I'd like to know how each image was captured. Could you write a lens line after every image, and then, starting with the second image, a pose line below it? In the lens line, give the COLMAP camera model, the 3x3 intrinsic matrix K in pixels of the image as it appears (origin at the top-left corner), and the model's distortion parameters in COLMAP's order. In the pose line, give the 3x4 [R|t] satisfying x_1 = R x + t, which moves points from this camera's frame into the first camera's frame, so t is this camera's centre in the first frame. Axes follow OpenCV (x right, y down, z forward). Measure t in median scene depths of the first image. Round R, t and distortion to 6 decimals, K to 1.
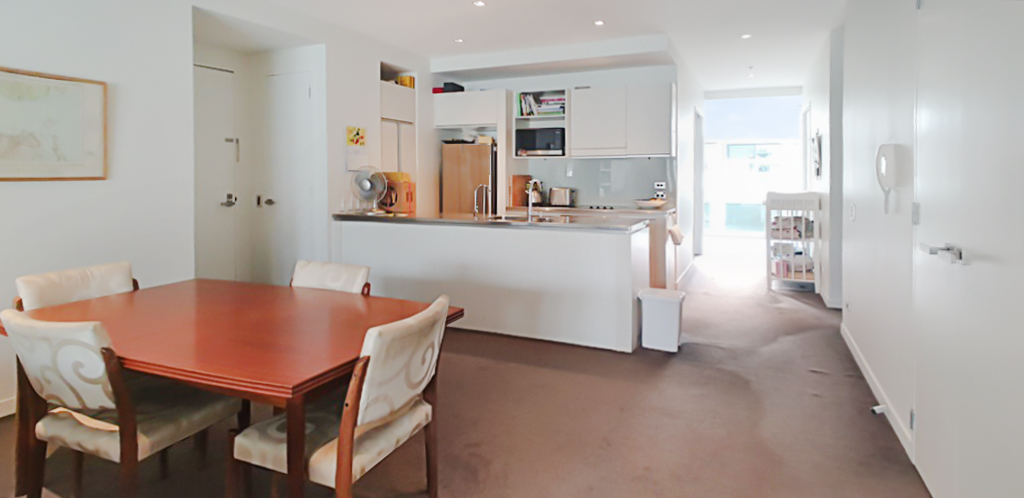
lens RADIAL K [[544.9, 0, 491.6], [0, 544.9, 179.5], [0, 0, 1]] dist [0.036372, -0.000118]
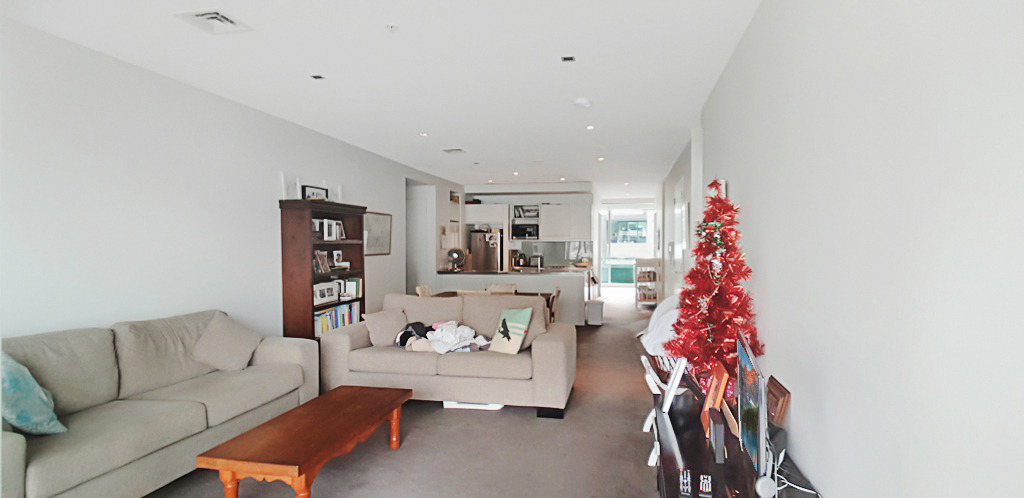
lens RADIAL K [[542.6, 0, 519.5], [0, 542.6, 206.3], [0, 0, 1]] dist [-0.003097, -0.001120]
pose [[0.968486, 0.017925, 0.248421, -0.392306], [0.001185, 0.997064, -0.076560, -0.014594], [-0.249064, 0.074441, 0.965622, -0.799220]]
